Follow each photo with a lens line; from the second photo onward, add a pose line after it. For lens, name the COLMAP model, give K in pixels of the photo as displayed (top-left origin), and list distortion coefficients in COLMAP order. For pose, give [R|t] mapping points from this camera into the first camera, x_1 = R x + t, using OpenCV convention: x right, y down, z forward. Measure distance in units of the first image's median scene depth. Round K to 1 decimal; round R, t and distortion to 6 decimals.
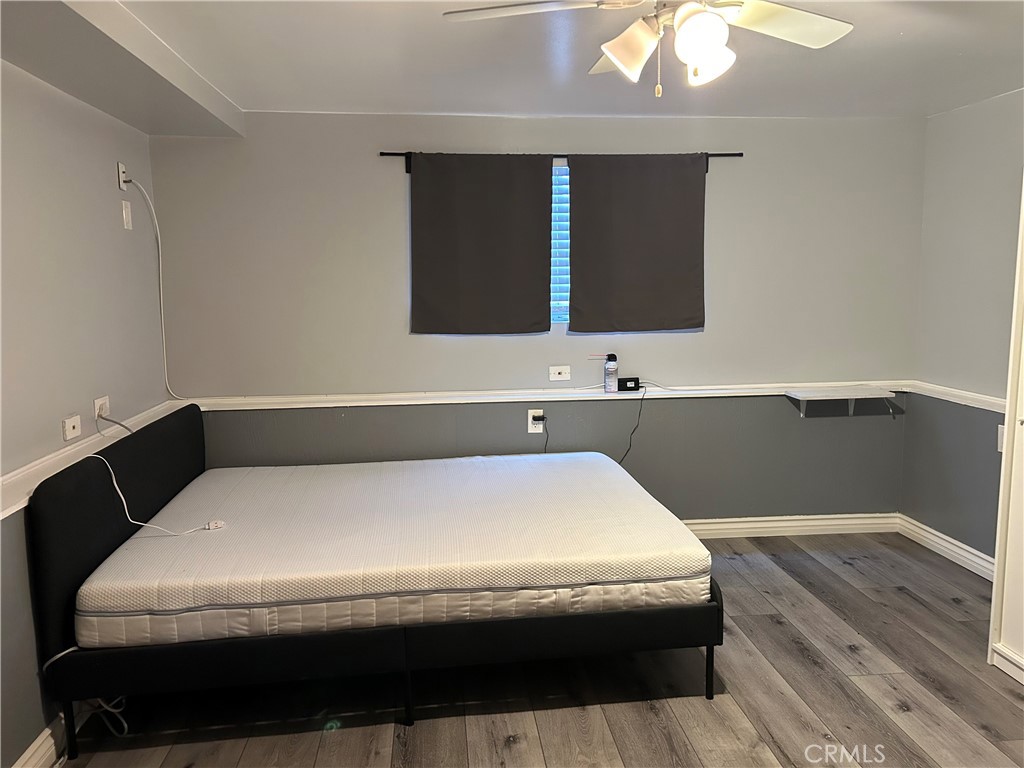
lens RADIAL K [[765.2, 0, 507.1], [0, 765.2, 385.6], [0, 0, 1]] dist [0.032965, -0.035129]
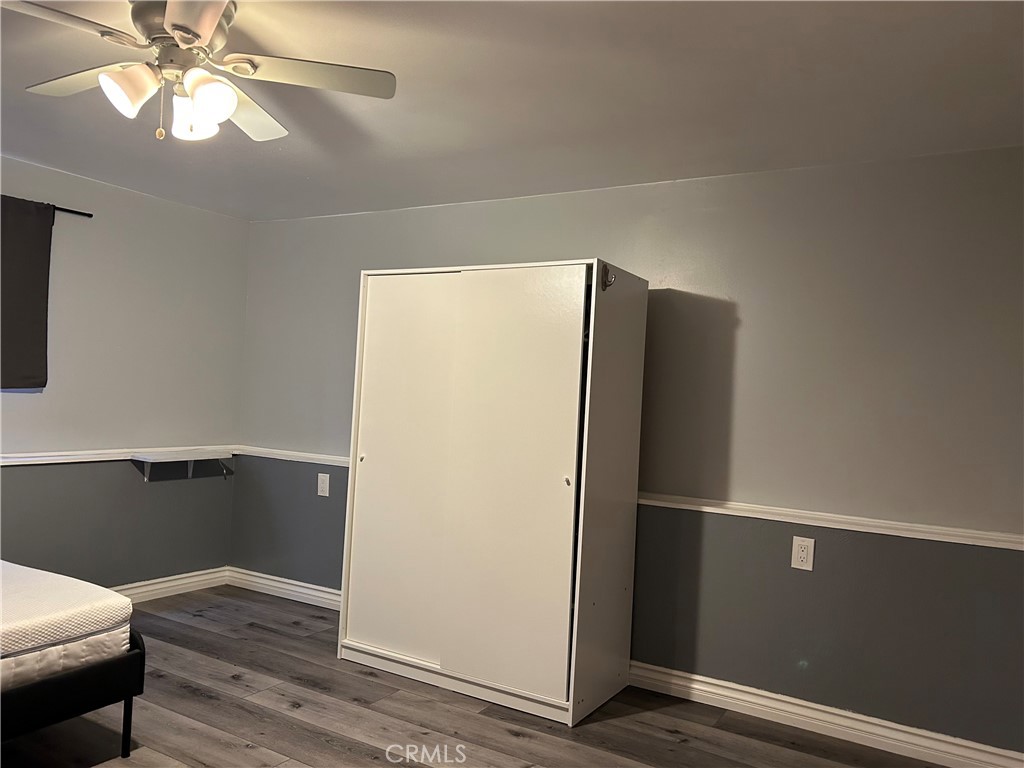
lens RADIAL K [[765.2, 0, 511.7], [0, 765.2, 389.0], [0, 0, 1]] dist [0.032965, -0.035129]
pose [[0.592055, 0.050086, 0.804340, -0.252699], [0.049206, 0.993958, -0.098113, 0.071137], [-0.804394, 0.097666, 0.586013, 0.007289]]
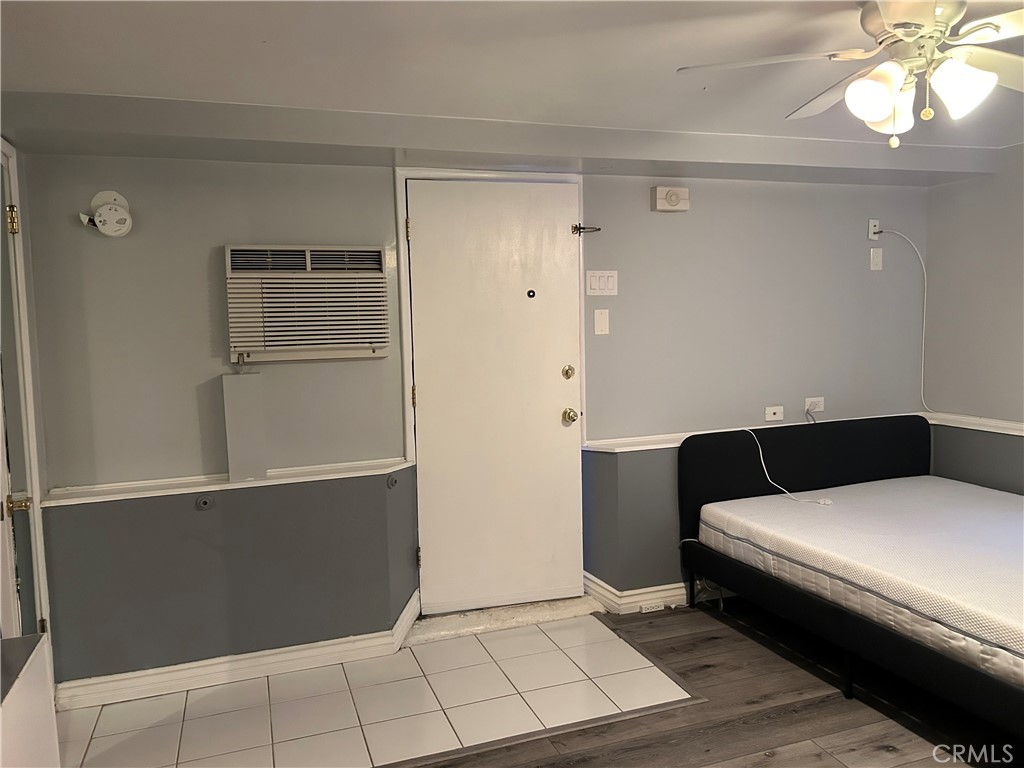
lens RADIAL K [[765.2, 0, 510.6], [0, 765.2, 379.9], [0, 0, 1]] dist [0.032965, -0.035129]
pose [[0.234717, 0.086123, -0.968241, 0.814437], [-0.107465, 0.992261, 0.062208, -0.051540], [0.966105, 0.089451, 0.242156, 0.176838]]
